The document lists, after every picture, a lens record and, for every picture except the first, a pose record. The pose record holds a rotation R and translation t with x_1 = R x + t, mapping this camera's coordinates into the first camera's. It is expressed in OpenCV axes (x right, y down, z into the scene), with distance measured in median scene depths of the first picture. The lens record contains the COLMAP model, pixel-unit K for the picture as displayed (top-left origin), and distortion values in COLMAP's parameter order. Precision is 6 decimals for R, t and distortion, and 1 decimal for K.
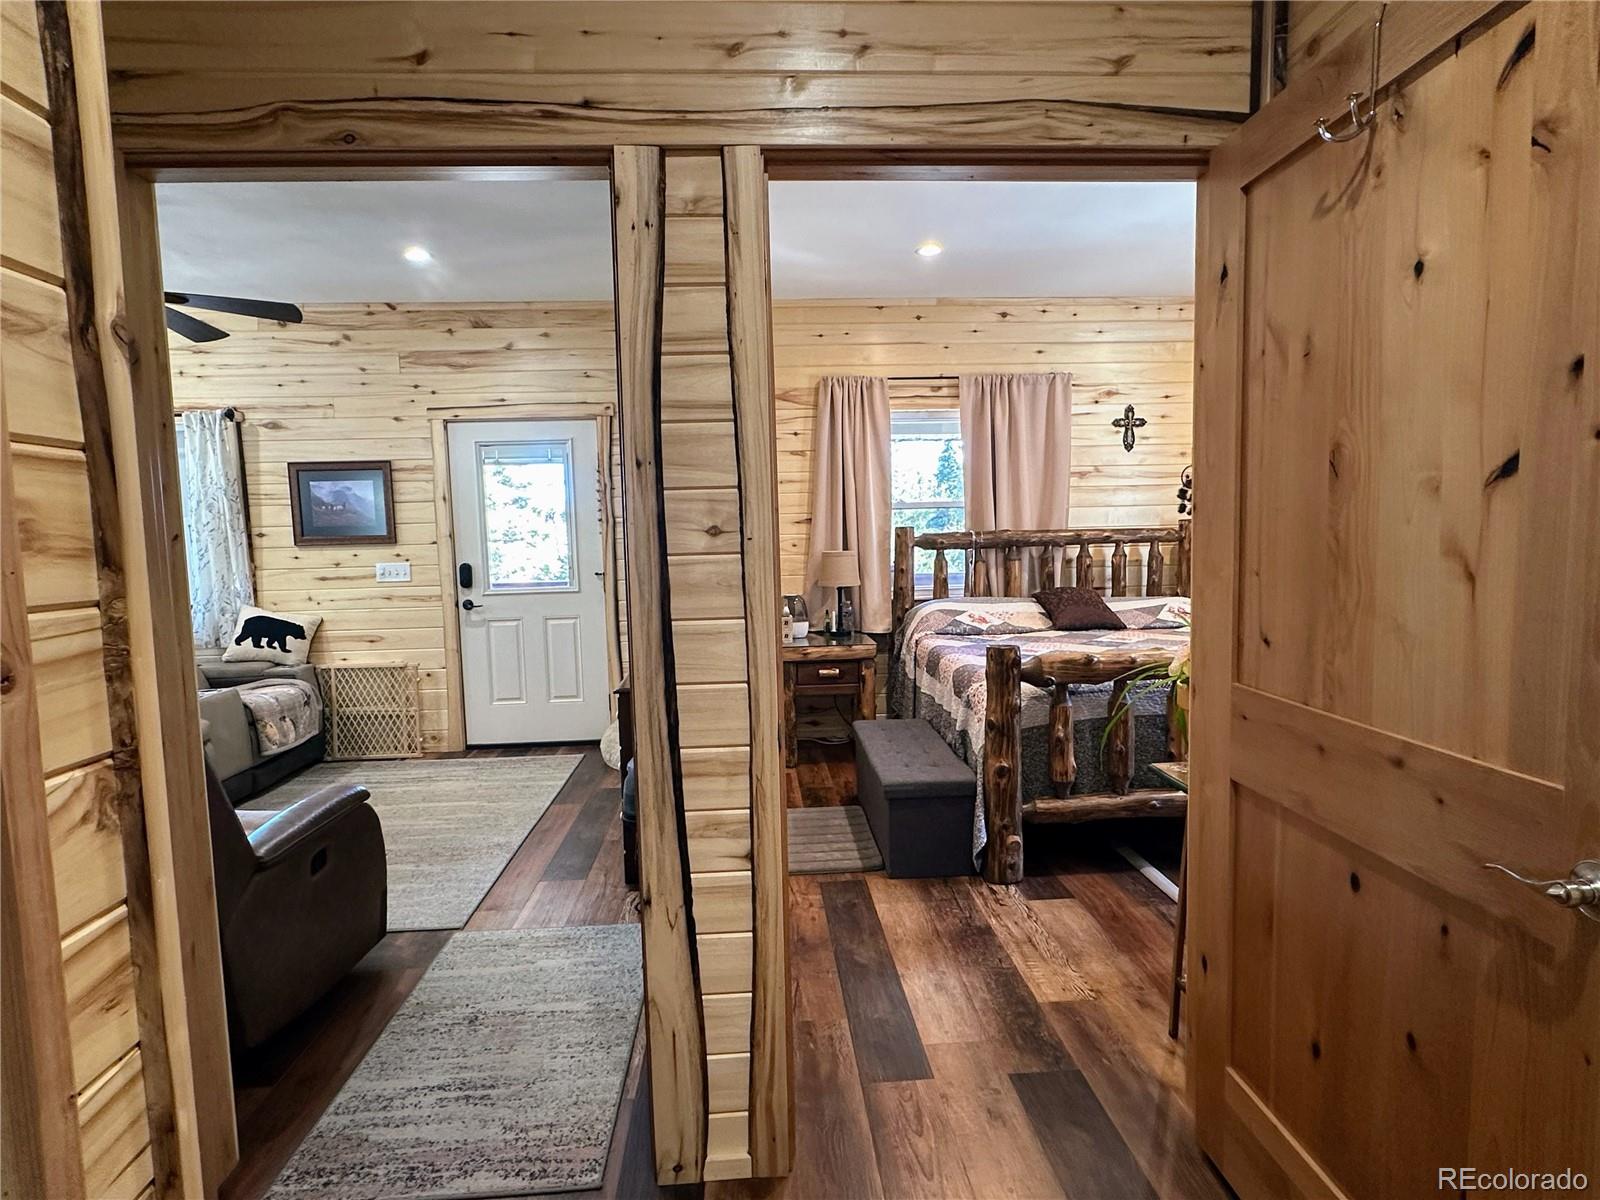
lens RADIAL K [[879.3, 0, 801.2], [0, 879.3, 603.3], [0, 0, 1]] dist [0.000243, -0.000718]
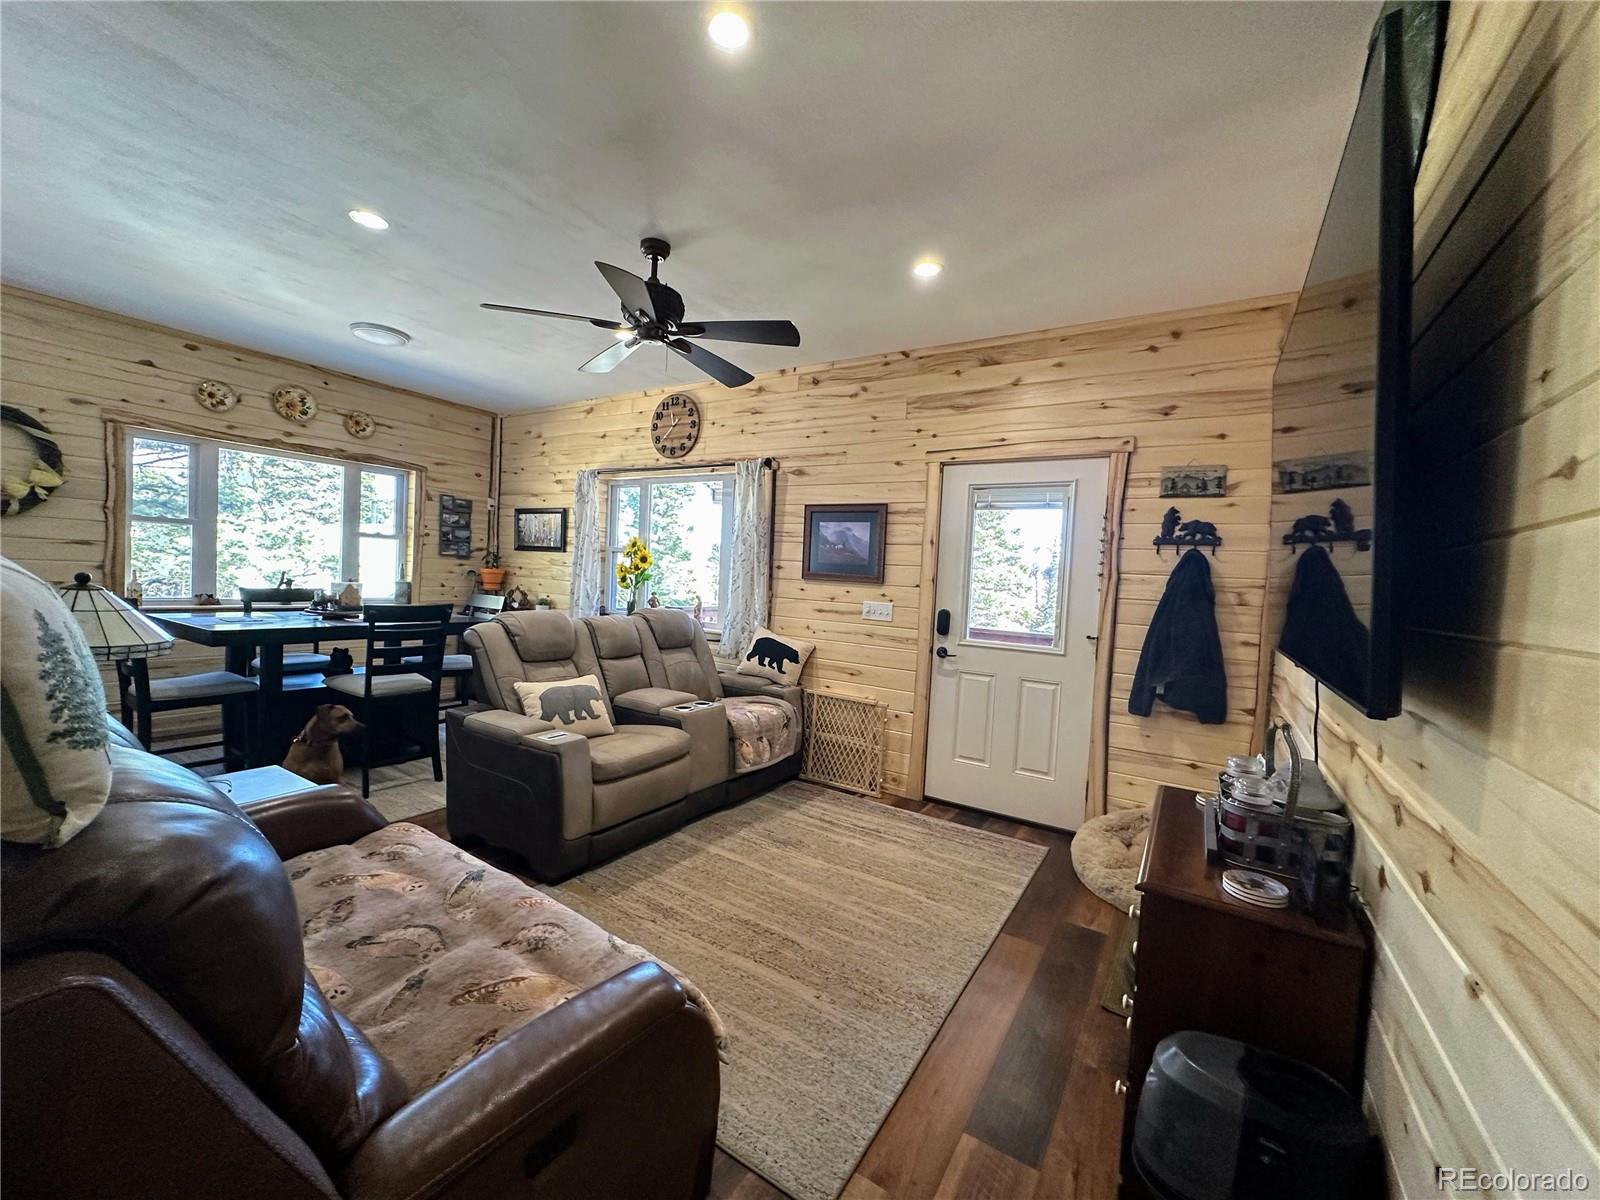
lens RADIAL K [[632.2, 0, 796.7], [0, 632.2, 600.1], [0, 0, 1]] dist [0.000527, -0.000099]
pose [[0.803410, 0.091351, -0.588377, -0.106447], [-0.123923, 0.992176, -0.015168, -0.025572], [0.582388, 0.085100, 0.808444, 0.349222]]
